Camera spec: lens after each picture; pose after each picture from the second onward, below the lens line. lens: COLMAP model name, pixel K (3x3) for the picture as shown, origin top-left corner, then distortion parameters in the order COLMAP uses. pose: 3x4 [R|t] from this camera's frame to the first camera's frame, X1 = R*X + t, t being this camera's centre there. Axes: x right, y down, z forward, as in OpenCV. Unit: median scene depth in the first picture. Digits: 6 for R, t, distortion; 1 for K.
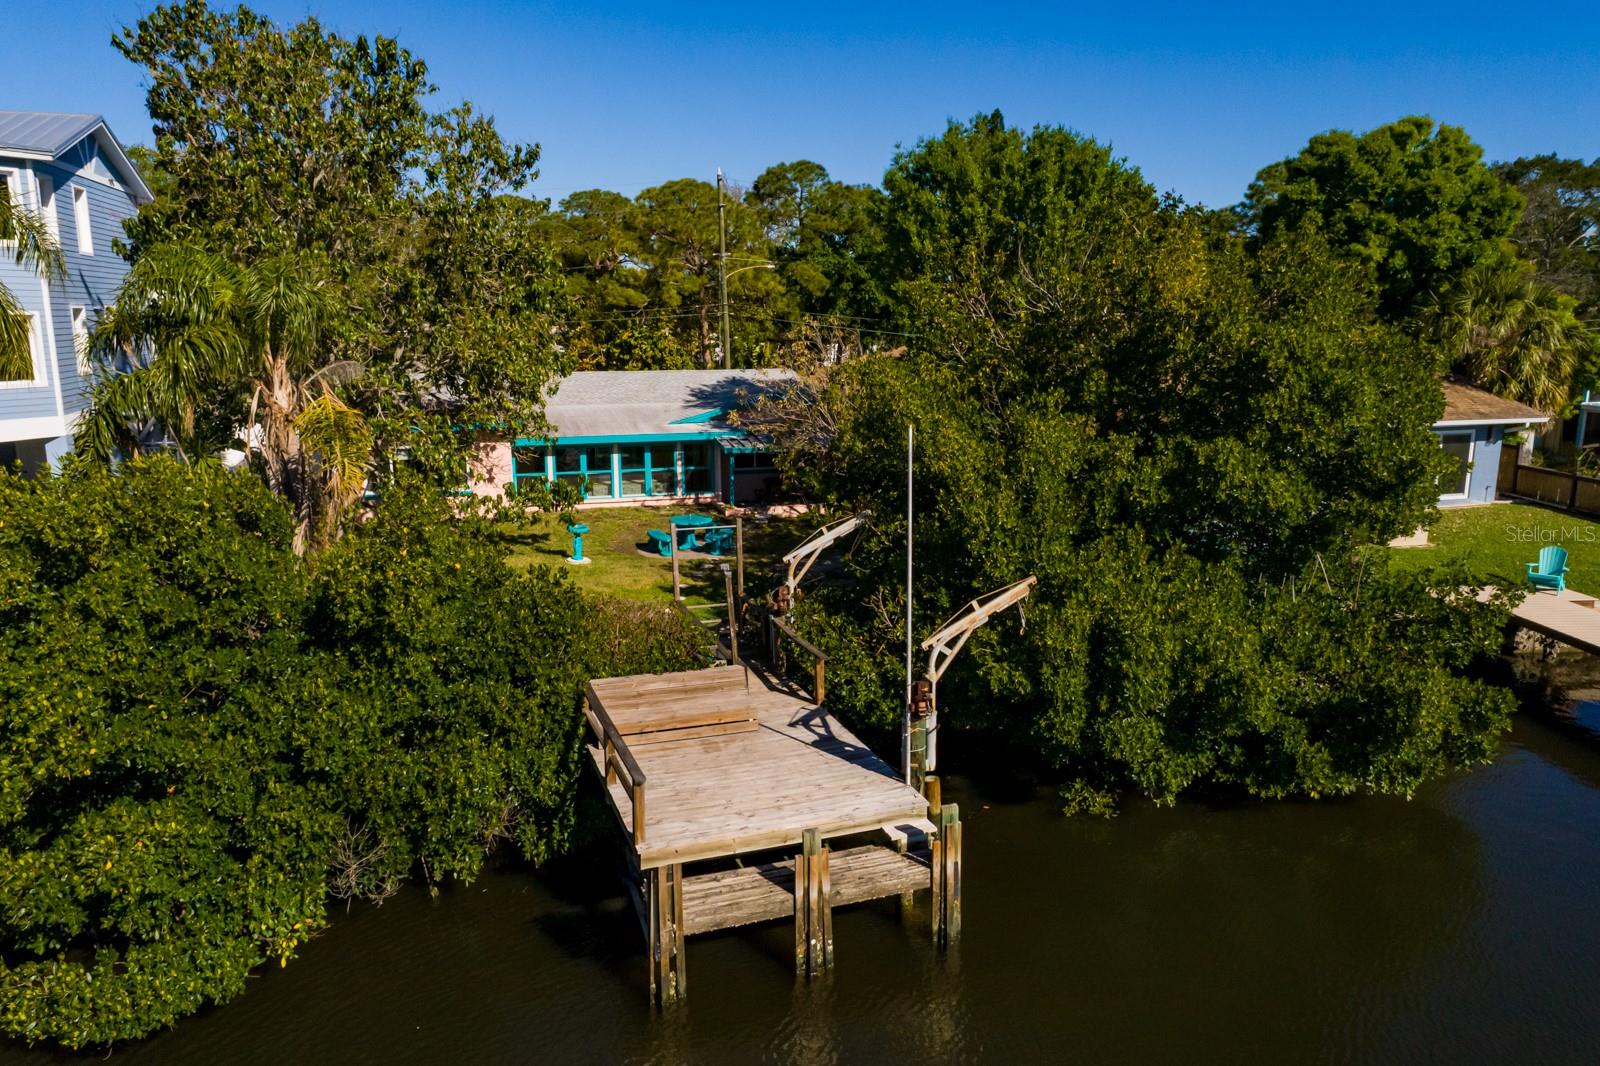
lens RADIAL K [[1109.0, 0, 800.0], [0, 1109.0, 533.0], [0, 0, 1]] dist [-0.014039, 0.024842]
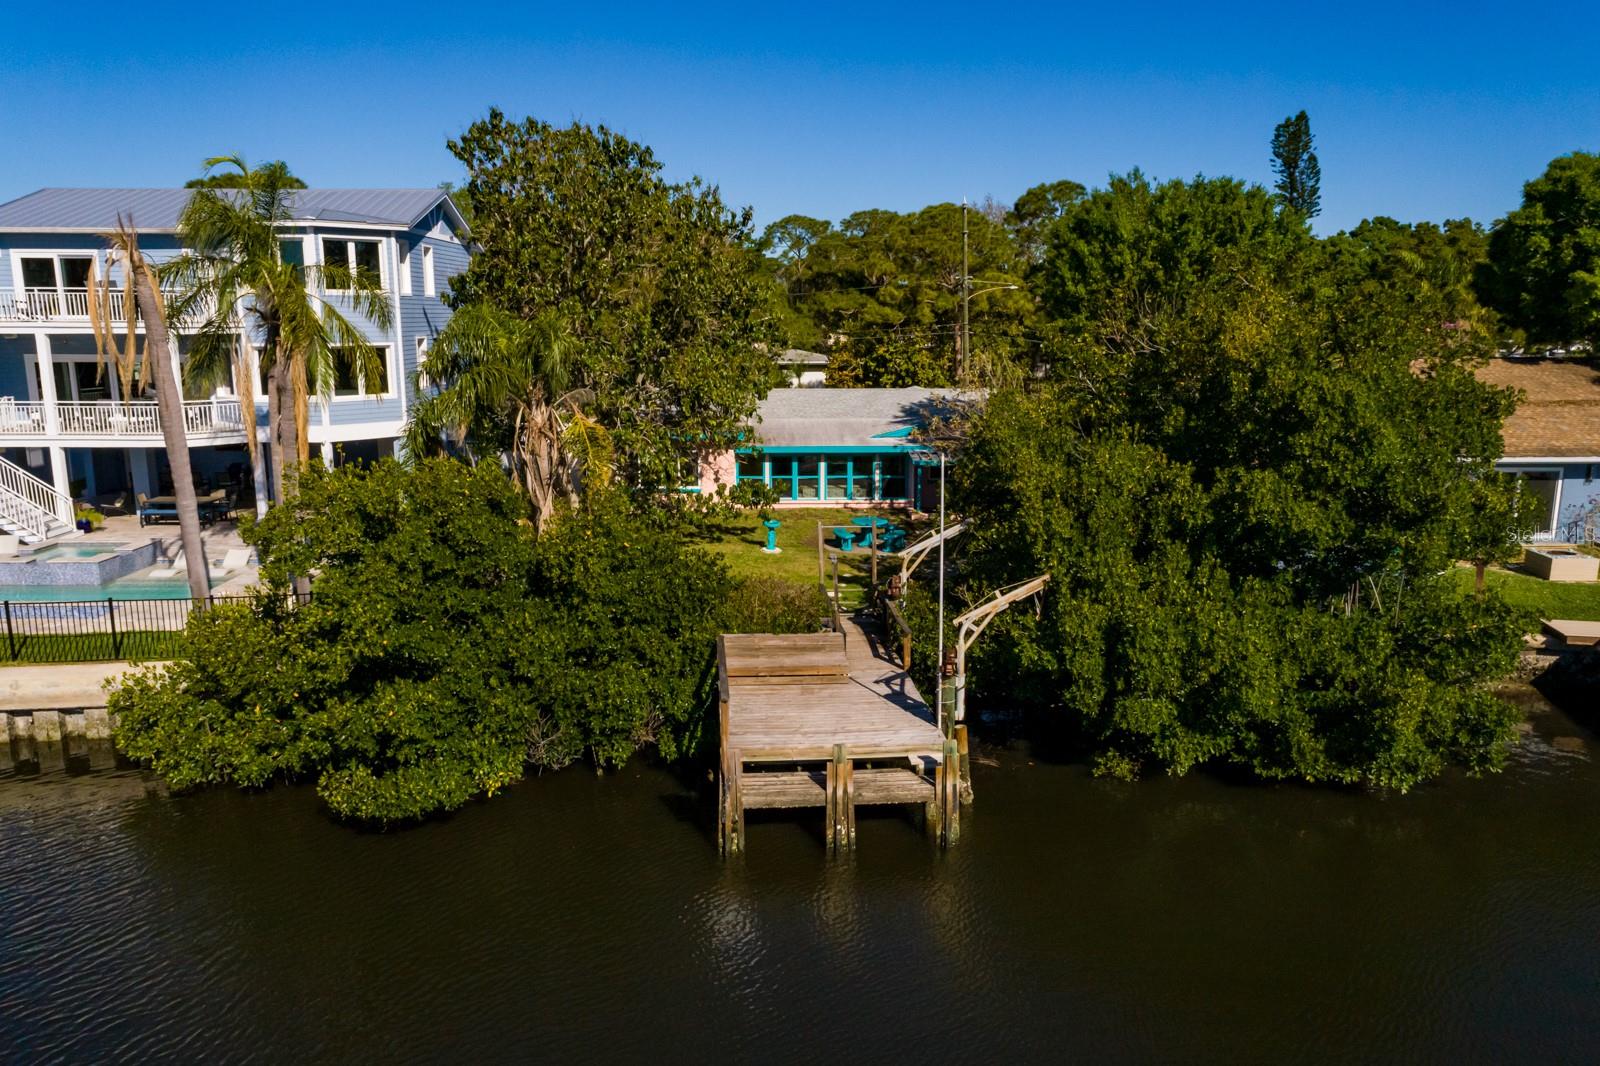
lens RADIAL K [[1109.0, 0, 800.0], [0, 1109.0, 533.0], [0, 0, 1]] dist [-0.014039, 0.024842]
pose [[0.964972, 0.049687, -0.257605, 0.232168], [-0.050710, 0.998710, 0.002678, 0.002108], [0.257406, 0.010478, 0.966246, -0.266177]]
